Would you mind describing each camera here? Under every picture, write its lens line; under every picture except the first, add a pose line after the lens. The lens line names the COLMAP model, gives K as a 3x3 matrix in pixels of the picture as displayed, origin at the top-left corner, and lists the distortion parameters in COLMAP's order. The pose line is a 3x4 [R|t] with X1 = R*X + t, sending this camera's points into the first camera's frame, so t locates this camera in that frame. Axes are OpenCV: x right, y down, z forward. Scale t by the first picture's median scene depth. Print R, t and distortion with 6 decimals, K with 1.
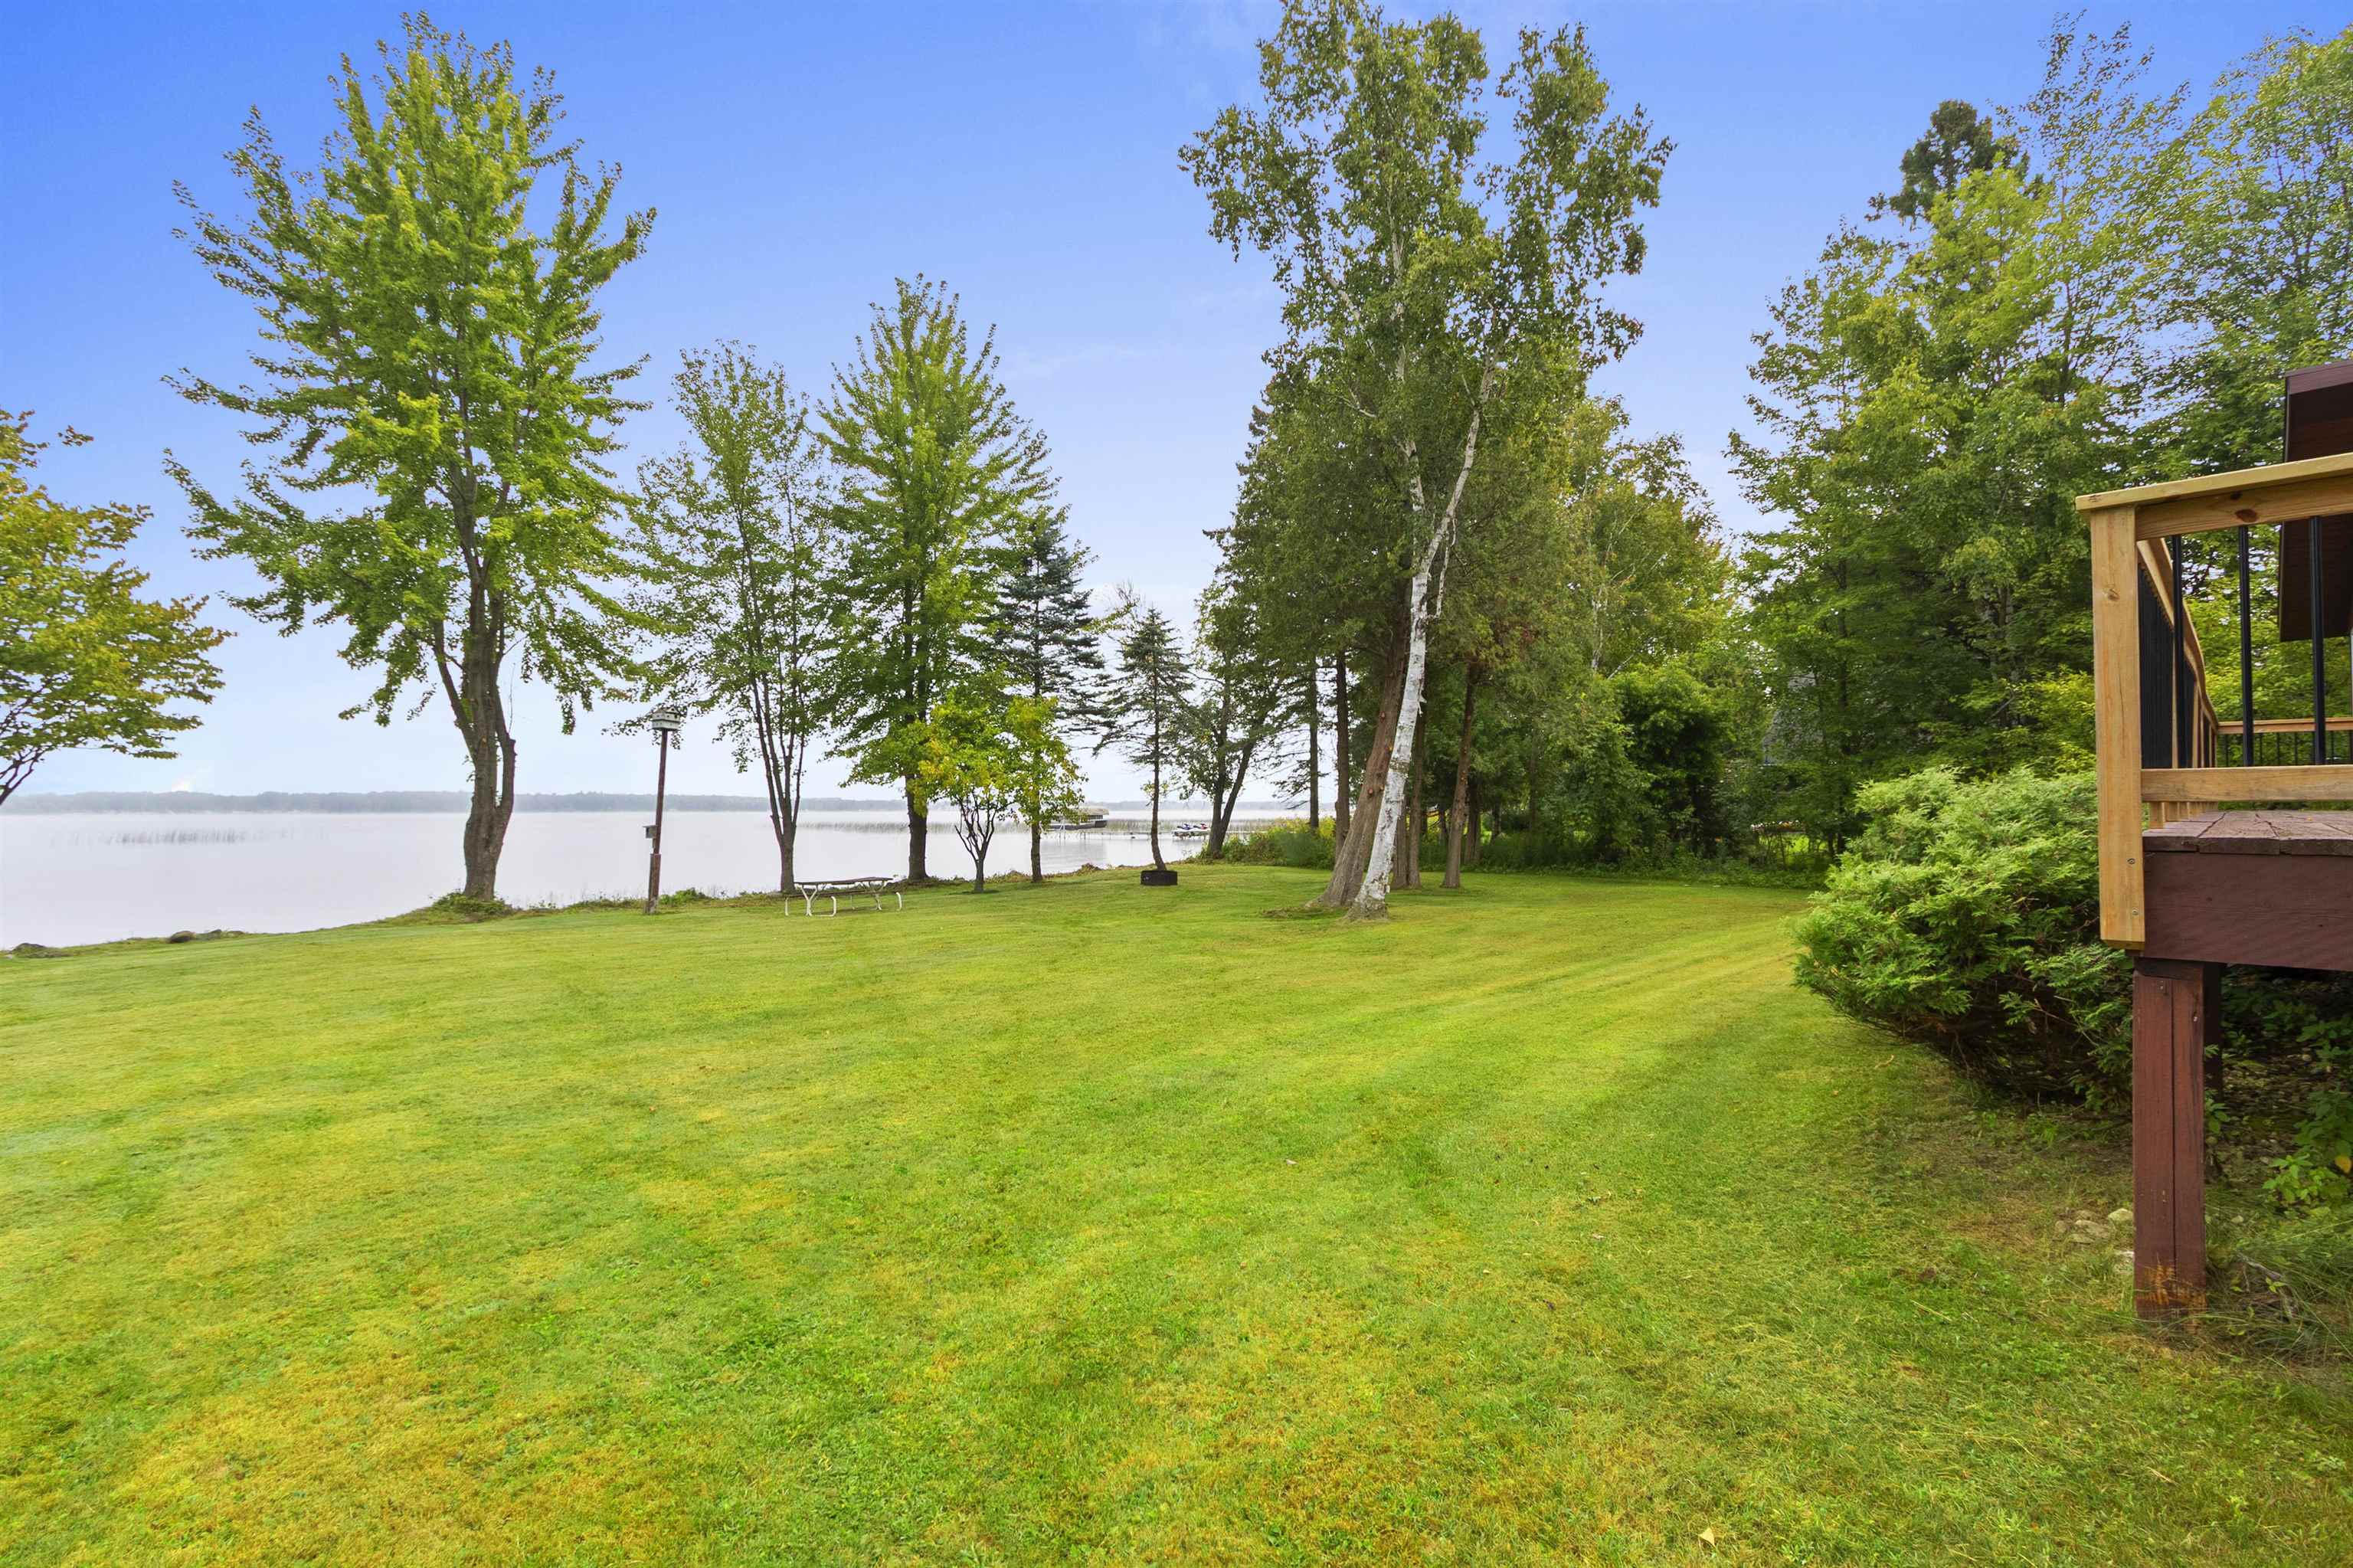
lens RADIAL K [[1075.2, 0, 1176.5], [0, 1075.2, 784.0], [0, 0, 1]] dist [0.003975, -0.000187]
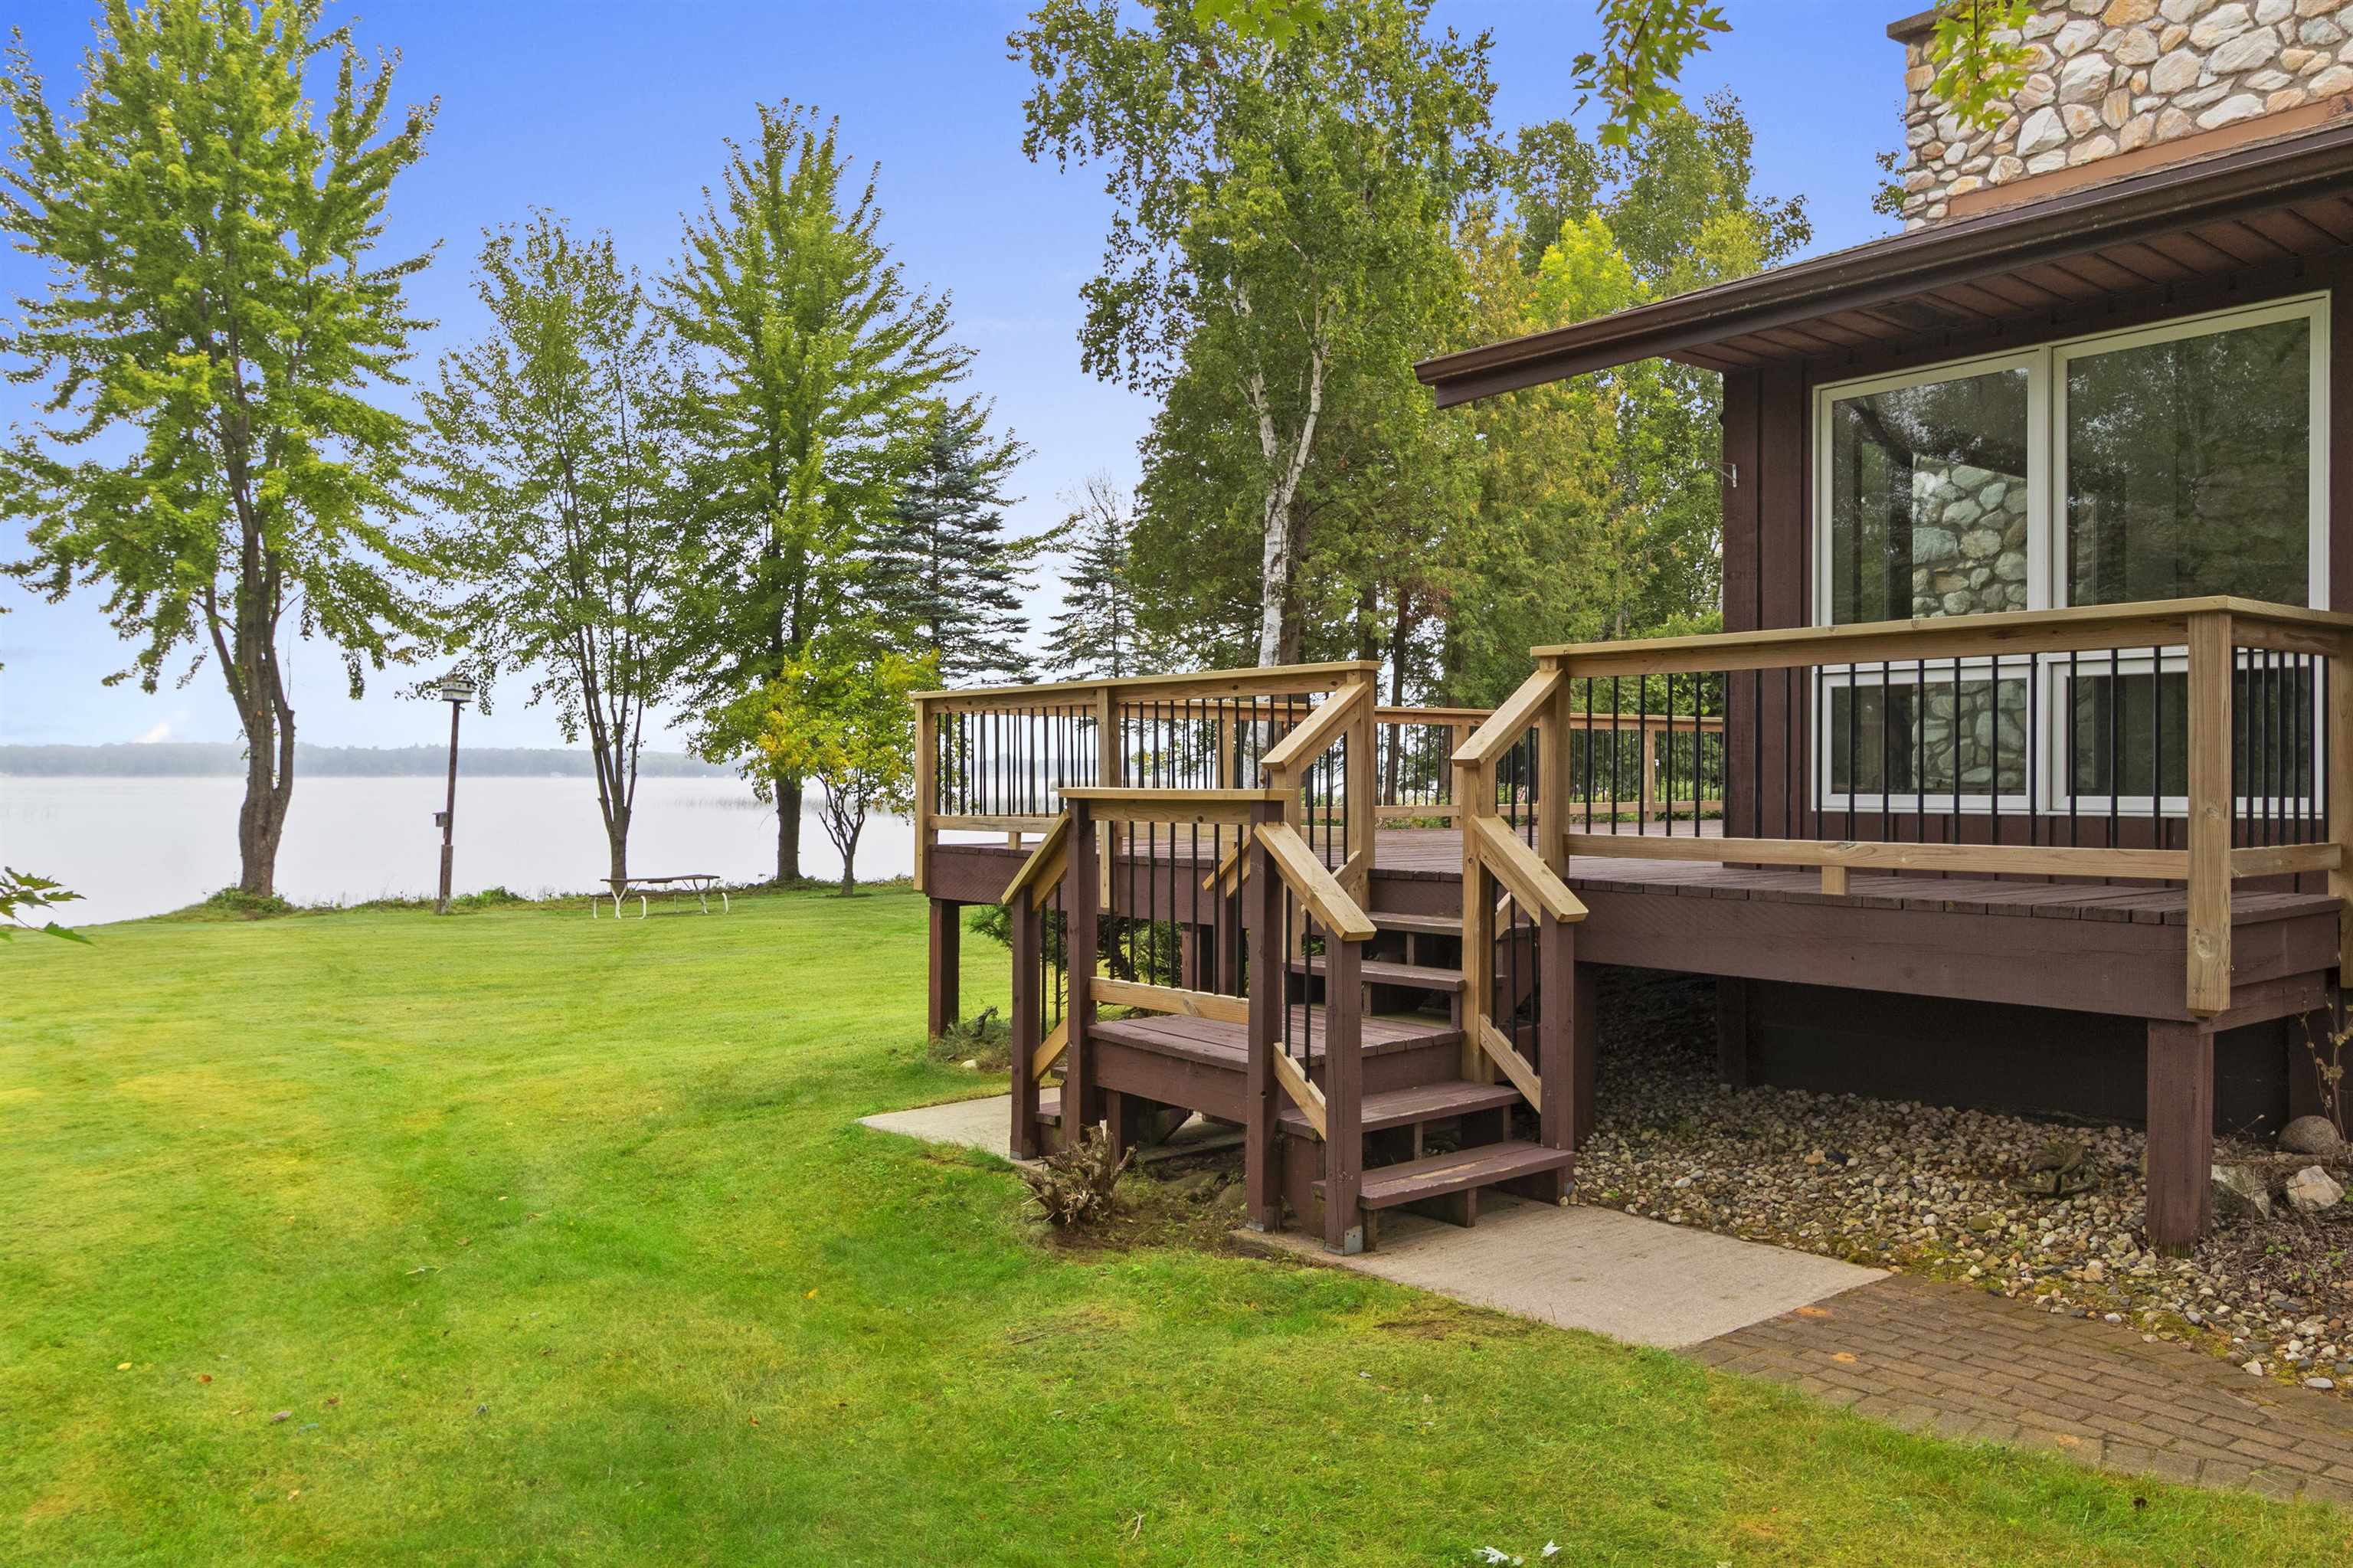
lens RADIAL K [[1792.4, 0, 1176.5], [0, 1792.4, 784.0], [0, 0, 1]] dist [0.001920, -0.002414]
pose [[0.994509, 0.005575, -0.104499, 0.201799], [-0.002588, 0.999585, 0.028697, -0.021919], [0.104616, -0.028269, 0.994111, -0.299355]]
